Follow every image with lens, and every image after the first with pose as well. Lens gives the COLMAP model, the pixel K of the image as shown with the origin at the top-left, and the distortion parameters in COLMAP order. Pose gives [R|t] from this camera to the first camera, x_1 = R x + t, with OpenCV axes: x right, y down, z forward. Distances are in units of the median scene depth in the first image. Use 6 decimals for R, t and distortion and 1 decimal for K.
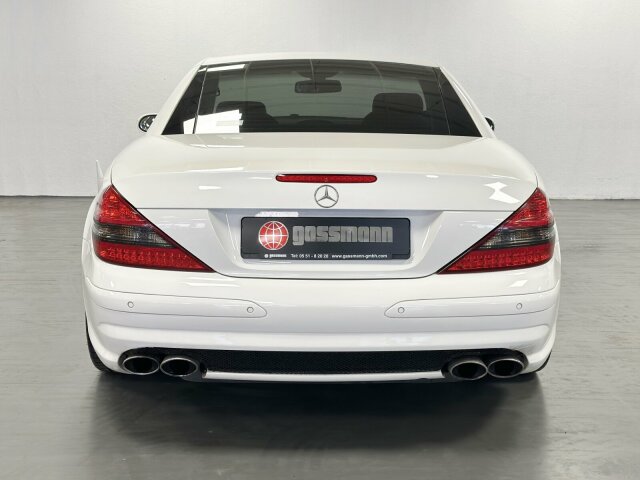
lens RADIAL K [[1087.2, 0, 320.0], [0, 1087.2, 240.0], [0, 0, 1]] dist [0.031496, -0.027542]
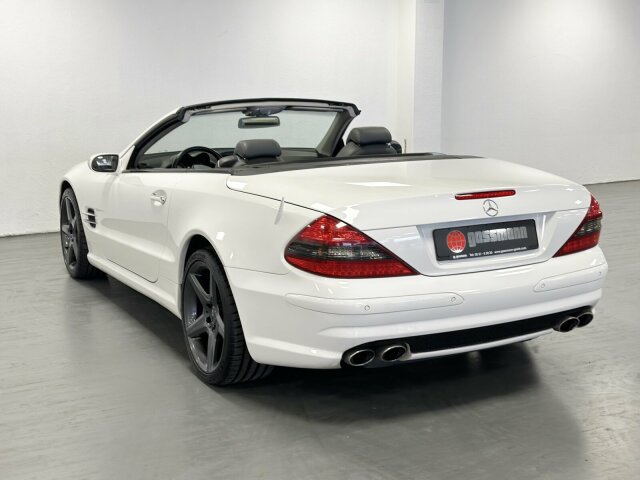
lens RADIAL K [[1087.2, 0, 320.0], [0, 1087.2, 240.0], [0, 0, 1]] dist [0.031496, -0.027542]
pose [[0.881459, -0.098998, 0.461768, -0.793954], [0.118195, 0.992909, -0.012751, -0.008466], [-0.457231, 0.065818, 0.886909, -0.091067]]
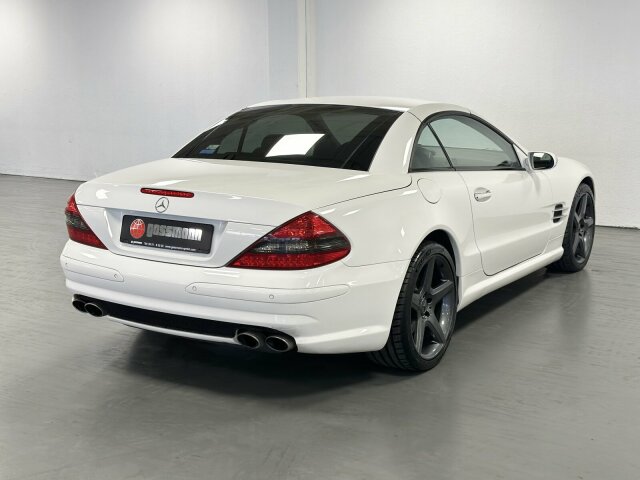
lens RADIAL K [[1087.2, 0, 320.0], [0, 1087.2, 240.0], [0, 0, 1]] dist [0.031496, -0.027542]
pose [[0.829439, 0.089288, -0.551415, 0.982425], [-0.112588, 0.993606, -0.008465, -0.004407], [0.547134, 0.069104, 0.834188, -0.101388]]
